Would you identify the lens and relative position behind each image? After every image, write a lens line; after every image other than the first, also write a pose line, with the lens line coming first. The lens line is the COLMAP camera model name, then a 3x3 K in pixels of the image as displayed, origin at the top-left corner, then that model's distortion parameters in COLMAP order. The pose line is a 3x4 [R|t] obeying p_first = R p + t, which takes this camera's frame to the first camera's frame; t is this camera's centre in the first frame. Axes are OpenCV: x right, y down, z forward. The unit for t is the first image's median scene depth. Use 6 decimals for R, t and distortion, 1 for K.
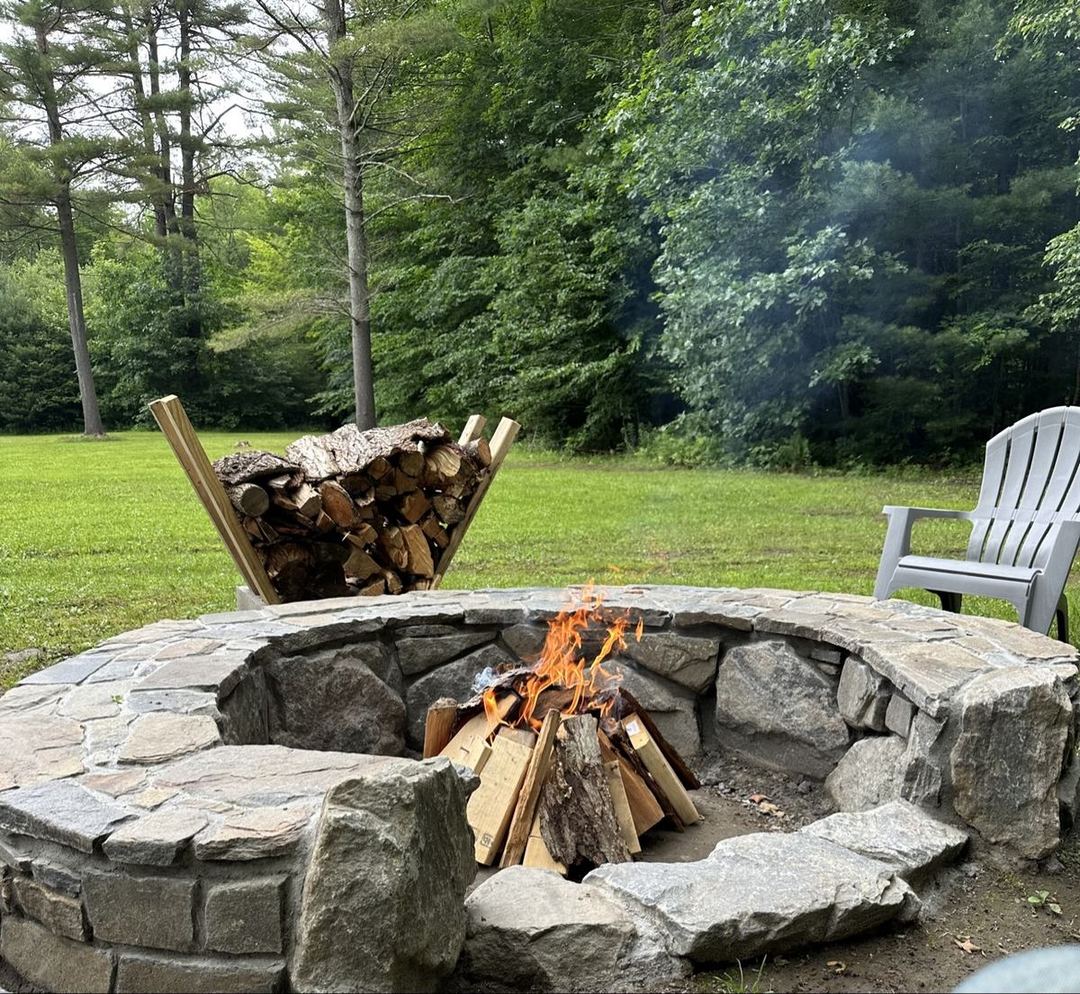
lens RADIAL K [[1032.4, 0, 534.2], [0, 1032.4, 716.3], [0, 0, 1]] dist [0.018371, 0.000000]
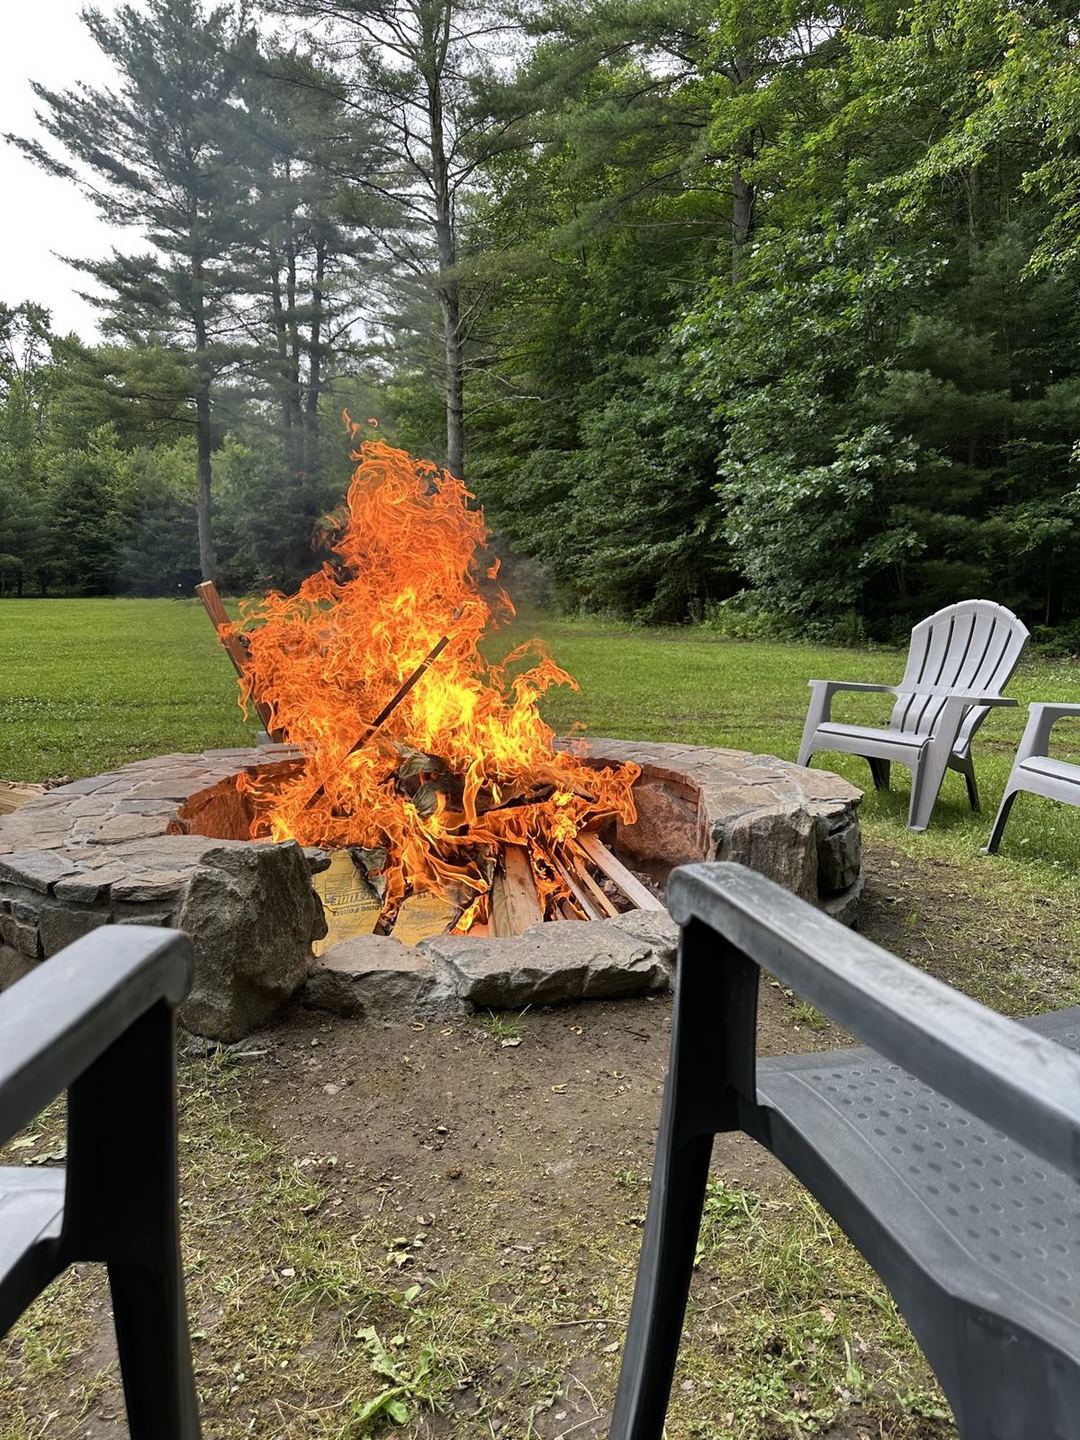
lens RADIAL K [[1015.4, 0, 535.7], [0, 1015.4, 722.3], [0, 0, 1]] dist [0.053765, -0.022251]
pose [[0.996264, 0.027430, -0.081893, 0.176215], [-0.039495, 0.987963, -0.149560, 0.037433], [0.076805, 0.152236, 0.985355, -0.192592]]
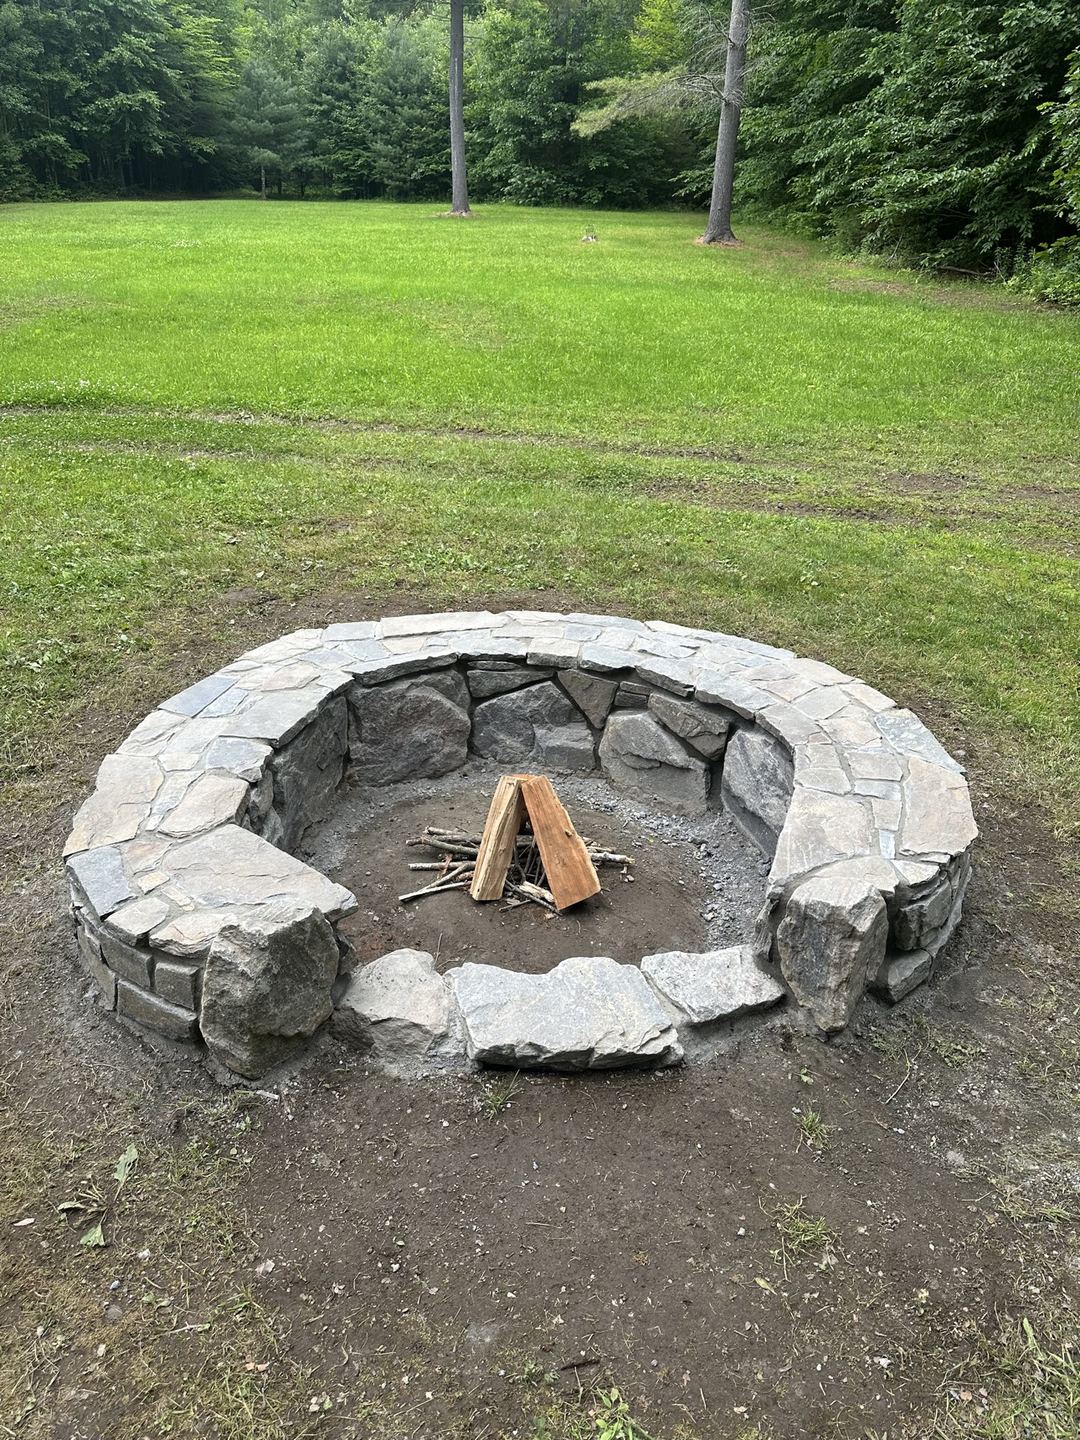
lens RADIAL K [[1015.4, 0, 526.7], [0, 1015.4, 715.6], [0, 0, 1]] dist [0.053765, -0.022251]
pose [[0.942628, 0.179972, -0.281181, 0.275289], [-0.123350, 0.970406, 0.207598, -0.276118], [0.310222, -0.161004, 0.936931, -0.111449]]
